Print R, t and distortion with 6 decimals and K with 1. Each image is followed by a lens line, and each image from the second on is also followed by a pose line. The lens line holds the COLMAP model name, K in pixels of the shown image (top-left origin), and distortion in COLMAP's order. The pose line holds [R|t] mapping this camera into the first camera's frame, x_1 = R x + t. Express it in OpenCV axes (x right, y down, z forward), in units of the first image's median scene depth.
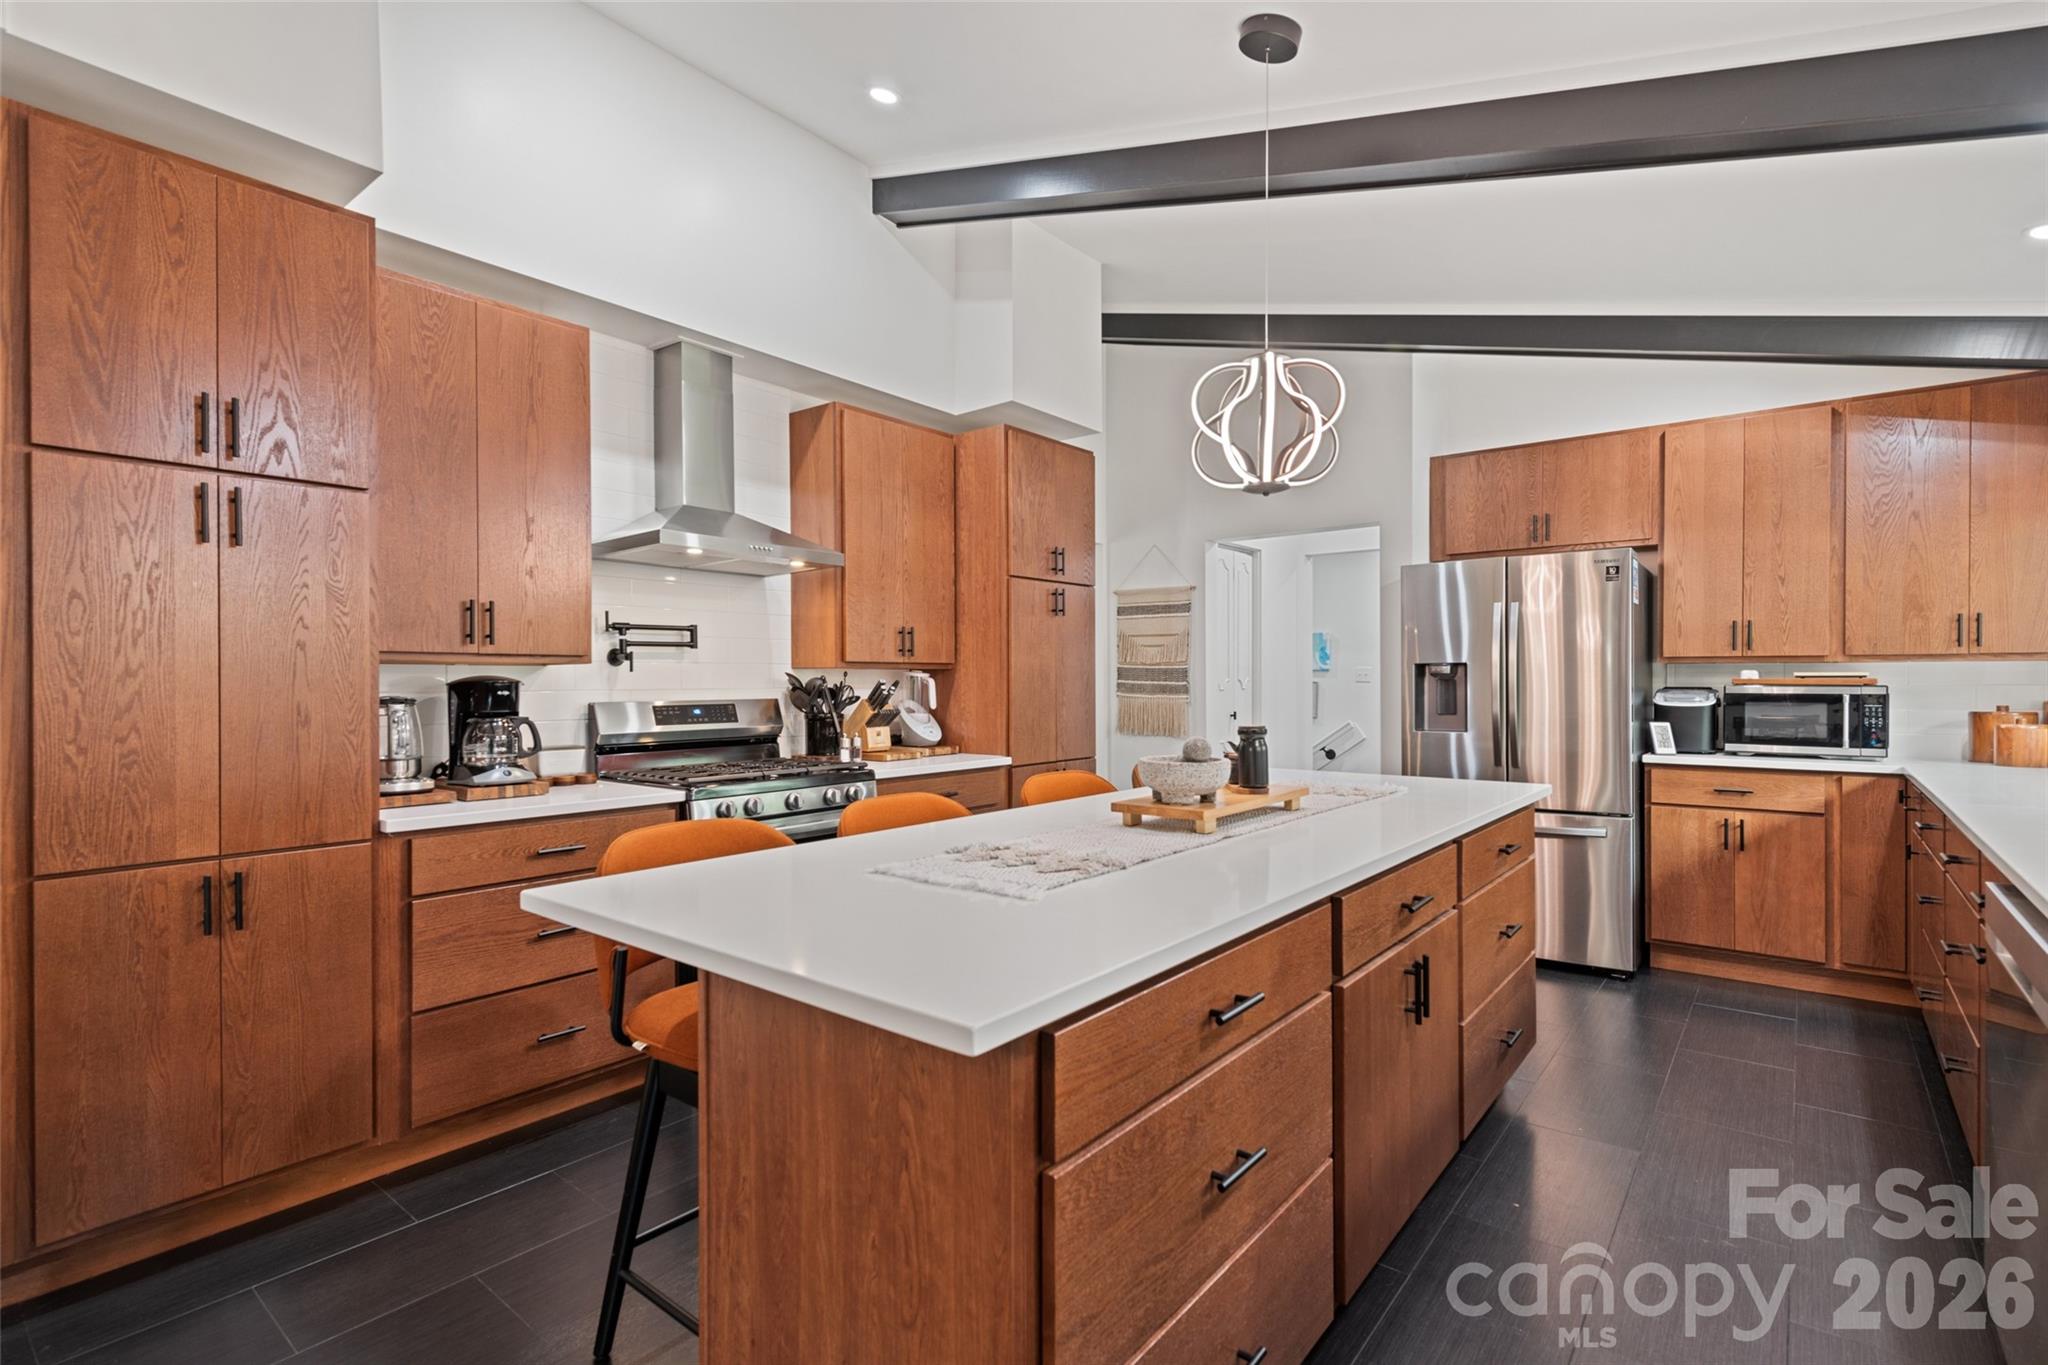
lens RADIAL K [[950.3, 0, 998.0], [0, 950.3, 694.8], [0, 0, 1]] dist [-0.012559, -0.001039]
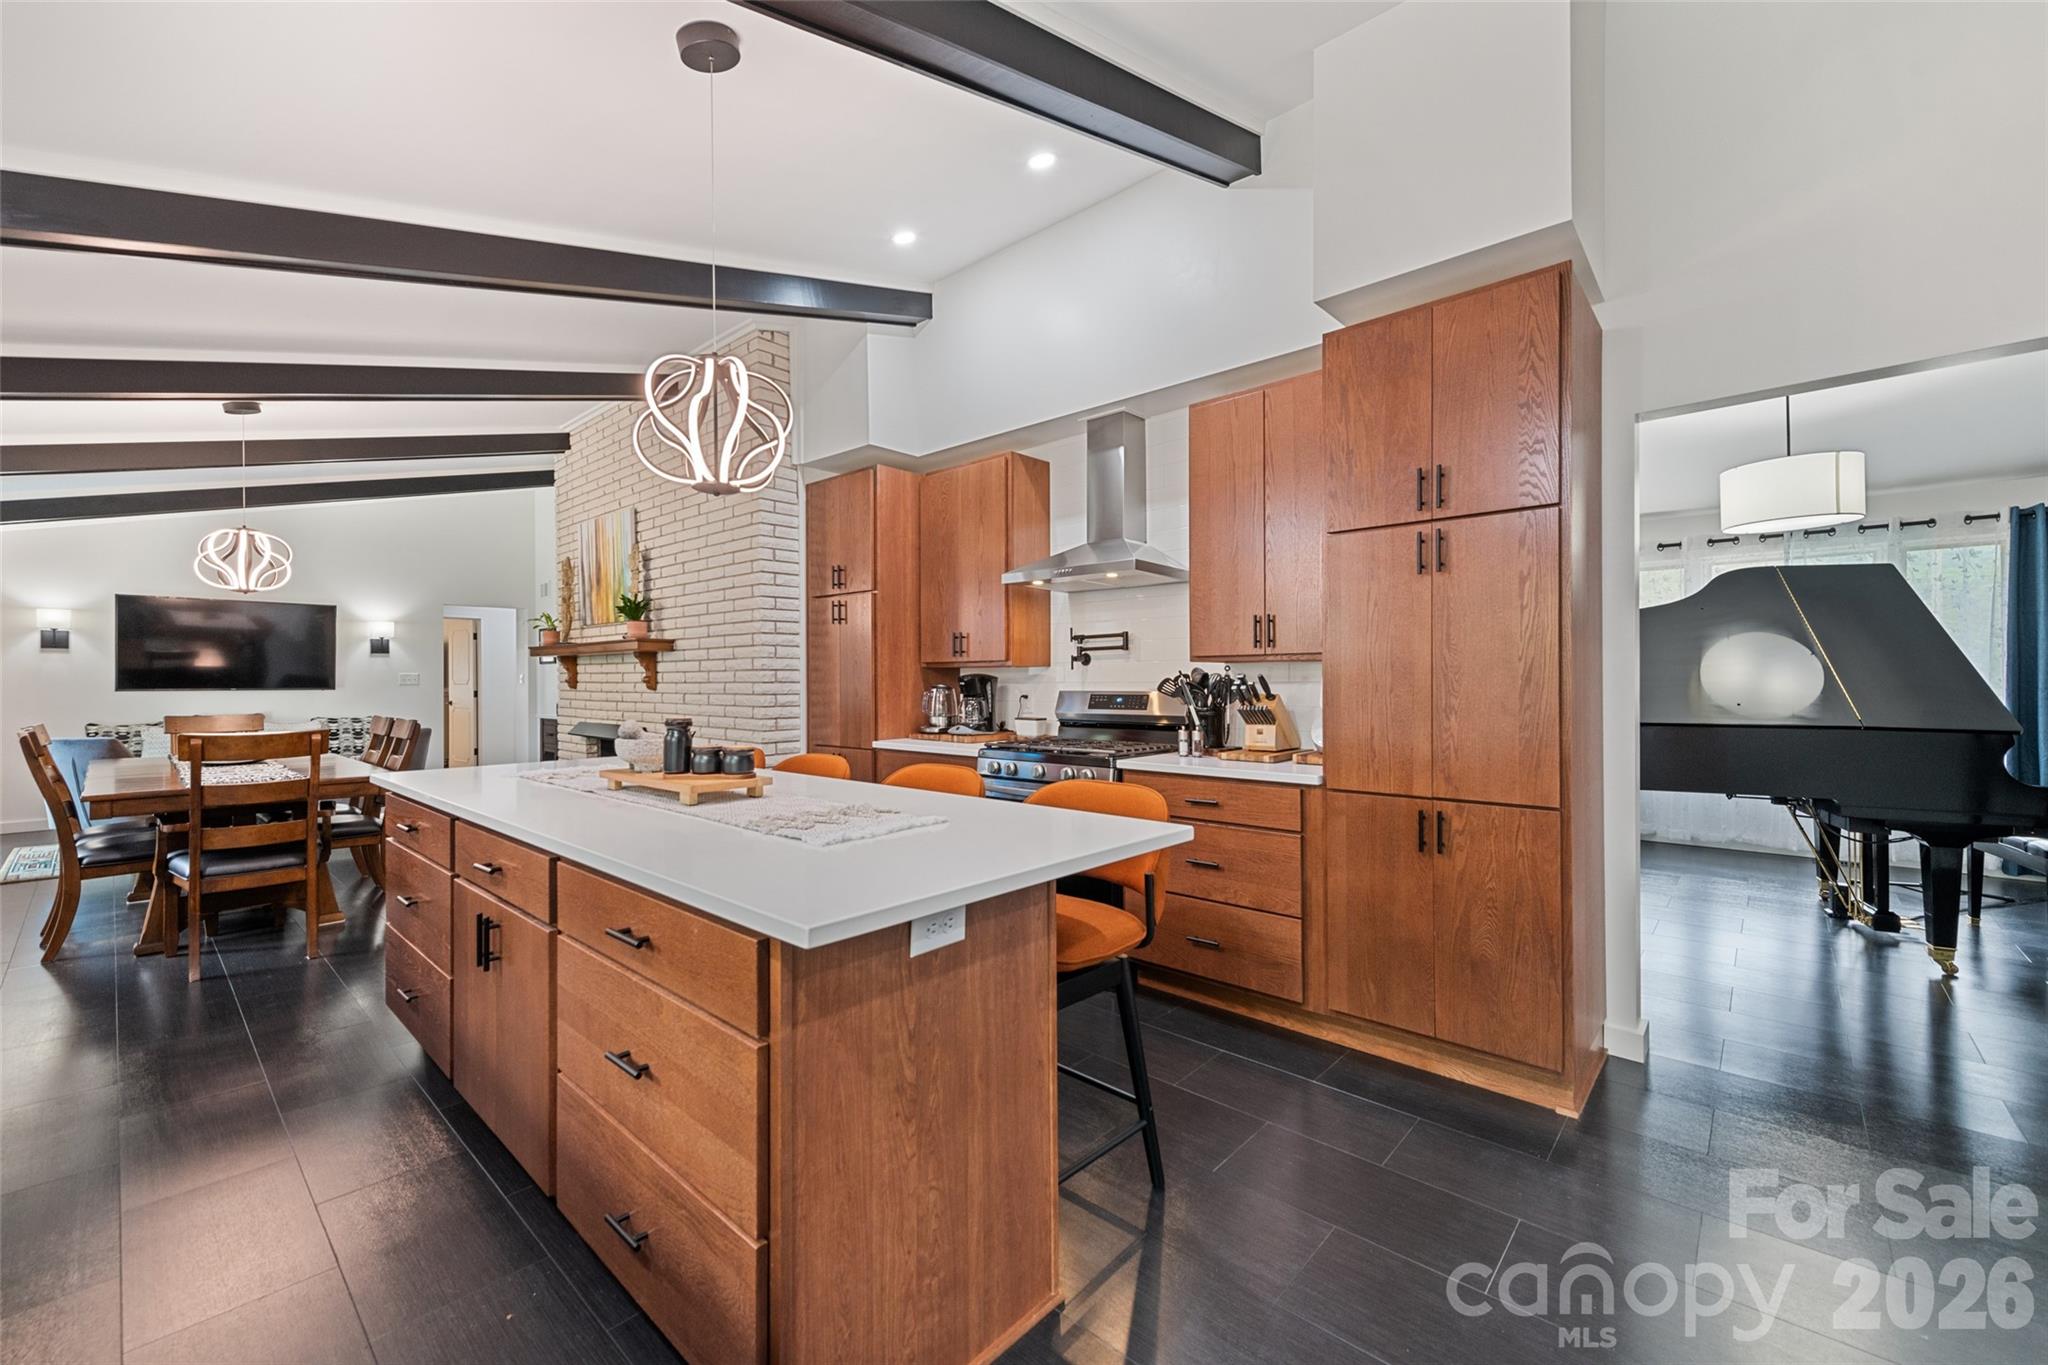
lens RADIAL K [[817.2, 0, 1029.3], [0, 817.2, 680.5], [0, 0, 1]] dist [0.005929, -0.001141]
pose [[-0.038546, 0.005229, -0.999243, 0.722737], [-0.006760, 0.999962, 0.005494, -0.012716], [0.999234, 0.006967, -0.038509, 0.856786]]
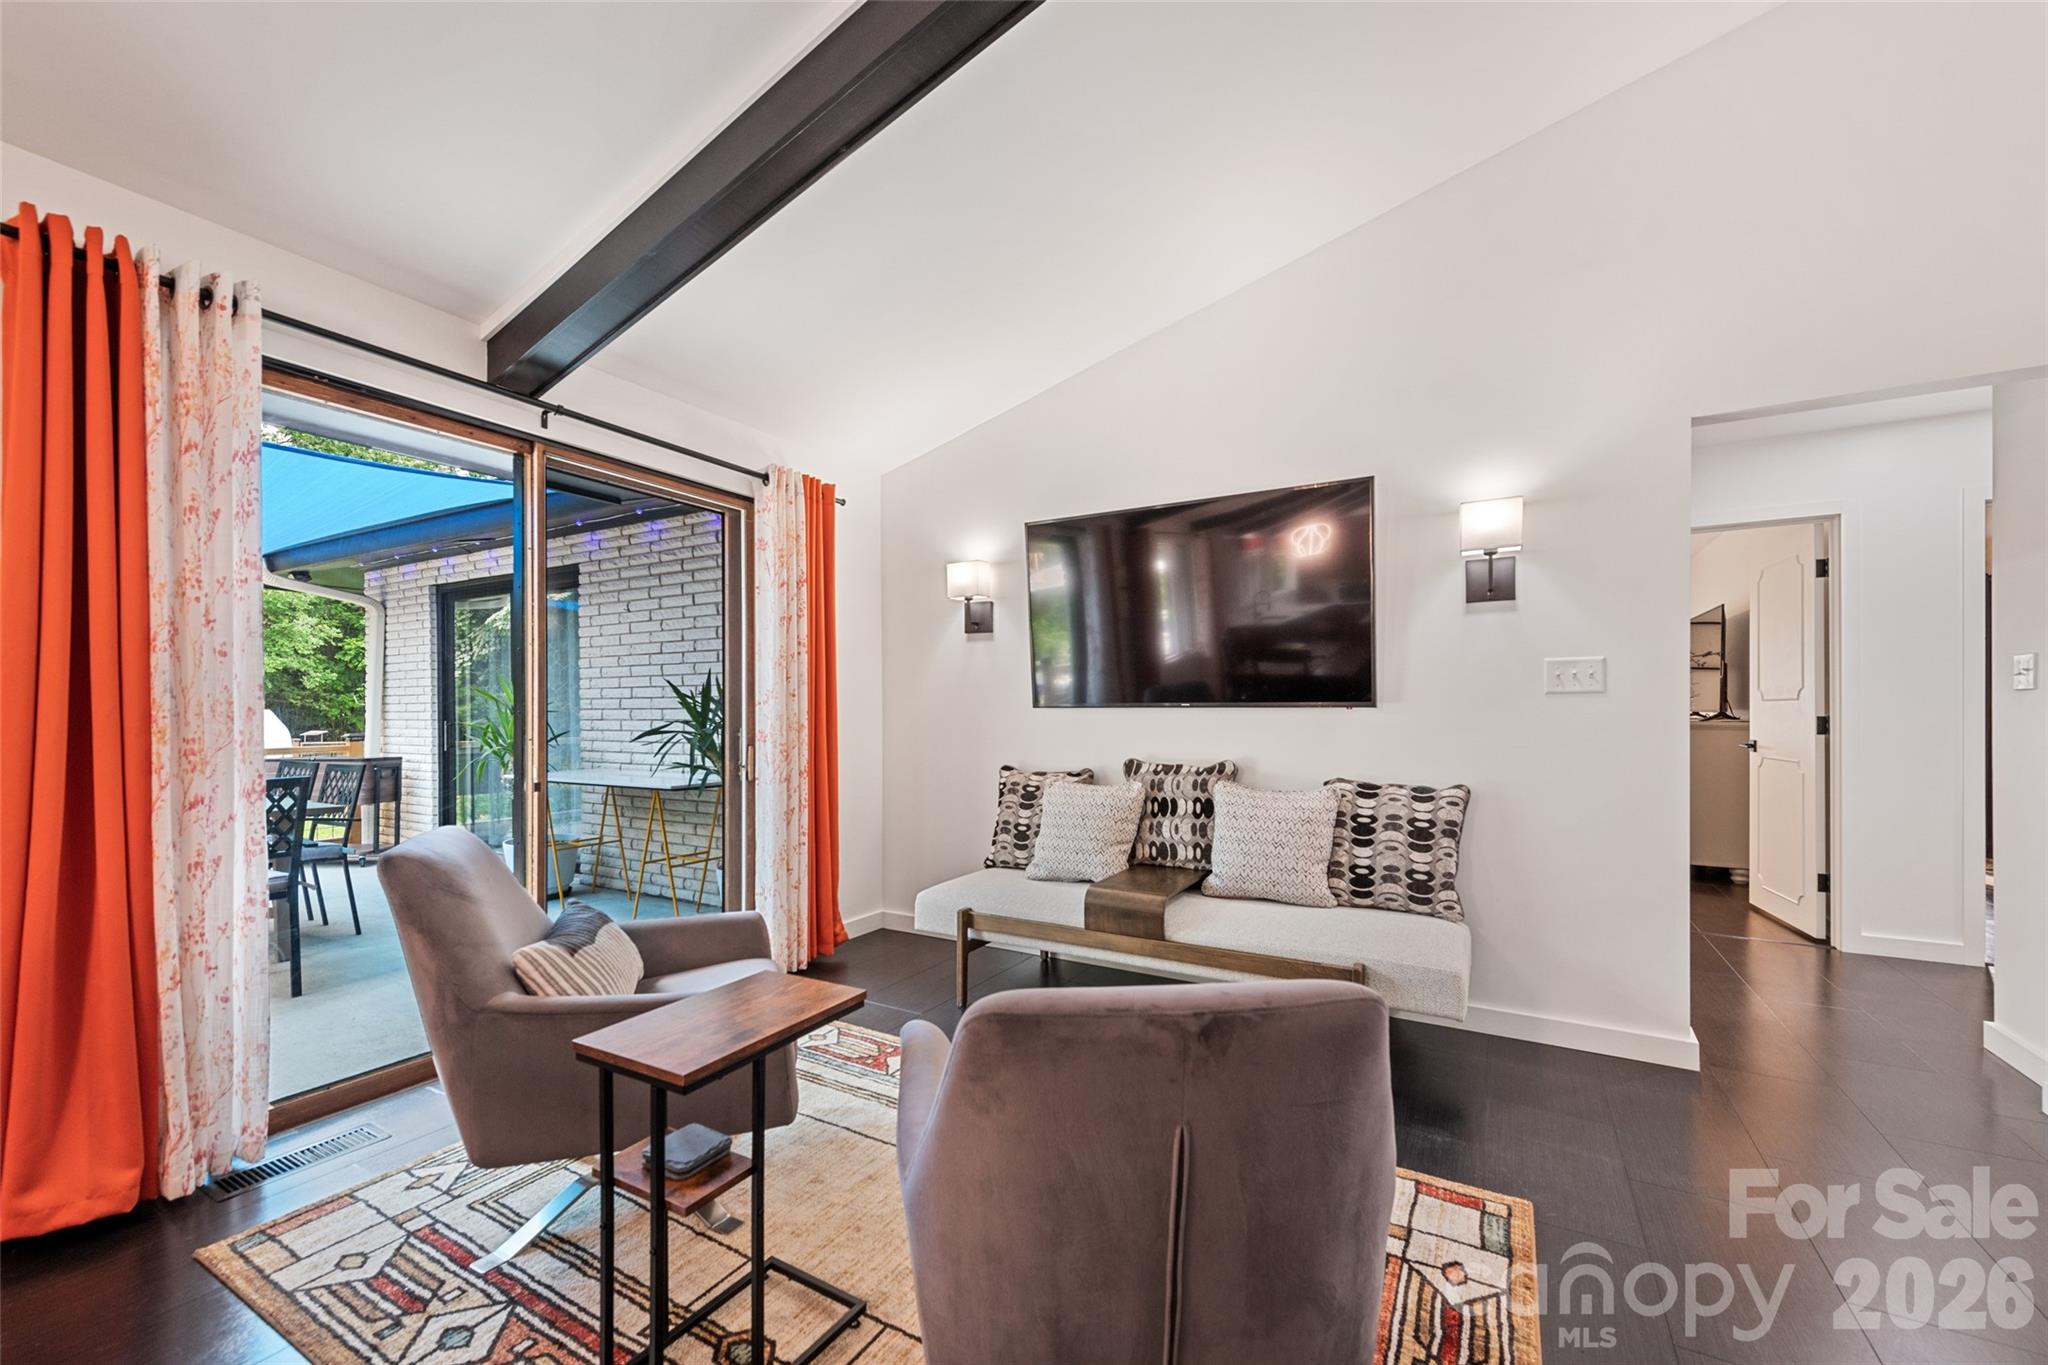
lens RADIAL K [[817.2, 0, 1029.2], [0, 817.2, 713.0], [0, 0, 1]] dist [0.005929, -0.001141]
pose [[-0.986416, 0.007612, -0.164088, -0.864242], [0.005146, 0.999867, 0.015445, 0.027049], [0.164184, 0.014391, -0.986325, -0.298410]]
